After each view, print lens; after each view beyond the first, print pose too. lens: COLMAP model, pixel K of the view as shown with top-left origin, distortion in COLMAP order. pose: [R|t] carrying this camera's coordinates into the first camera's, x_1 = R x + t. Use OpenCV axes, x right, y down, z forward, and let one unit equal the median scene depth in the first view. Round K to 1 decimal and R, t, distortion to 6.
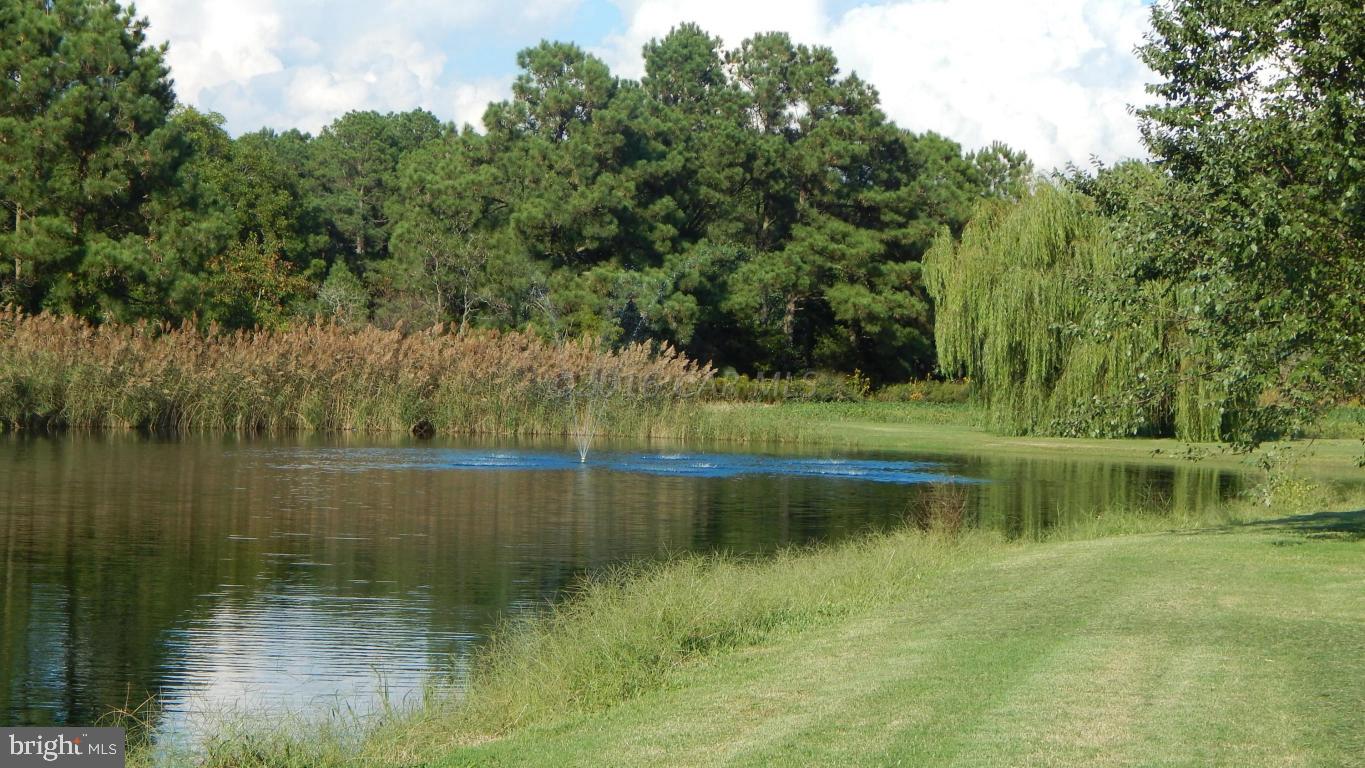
lens RADIAL K [[3433.5, 0, 683.0], [0, 3433.5, 382.0], [0, 0, 1]] dist [-0.019498, 0.000000]
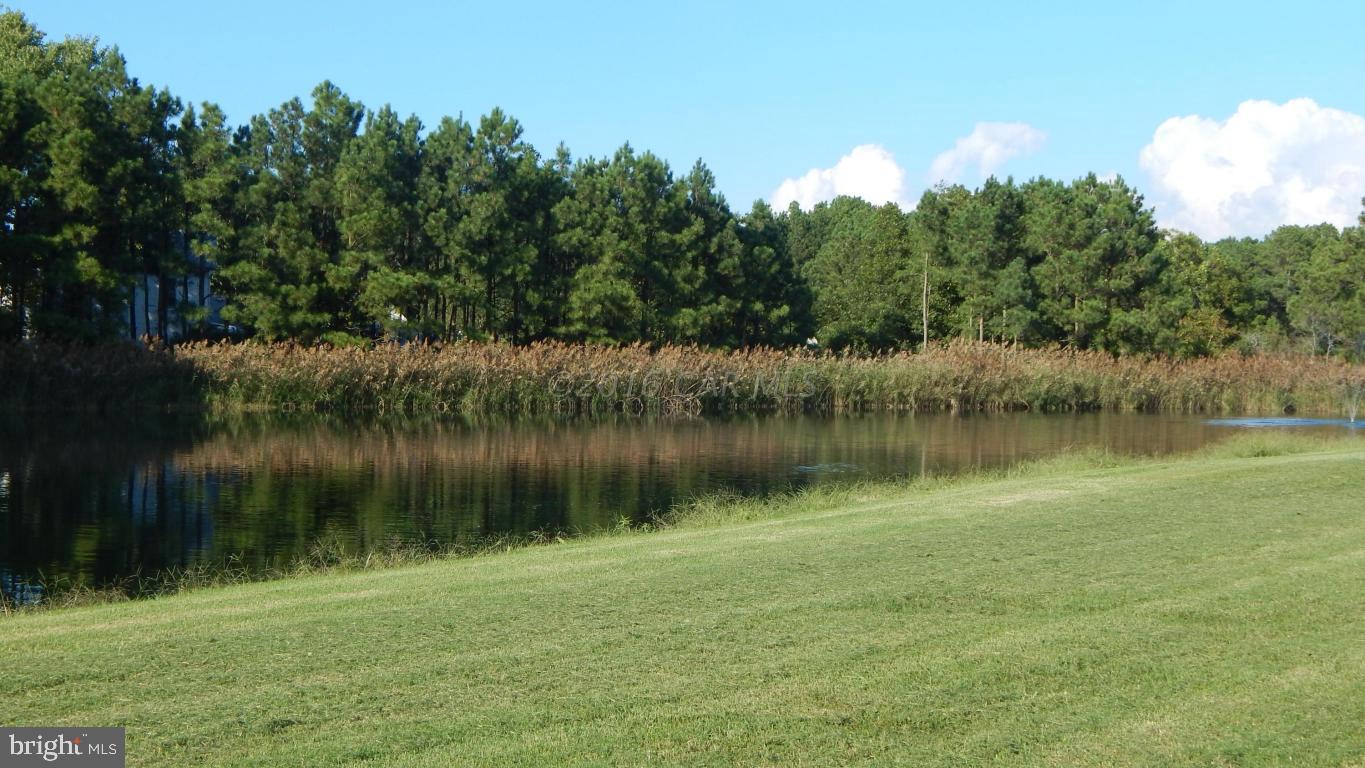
lens RADIAL K [[2024.9, 0, 684.3], [0, 2024.9, 313.8], [0, 0, 1]] dist [-0.026136, 0.000000]
pose [[0.925888, -0.018473, -0.377345, 0.032867], [0.004374, 0.999261, -0.038188, 0.002055], [0.377772, 0.033707, 0.925285, -0.143527]]
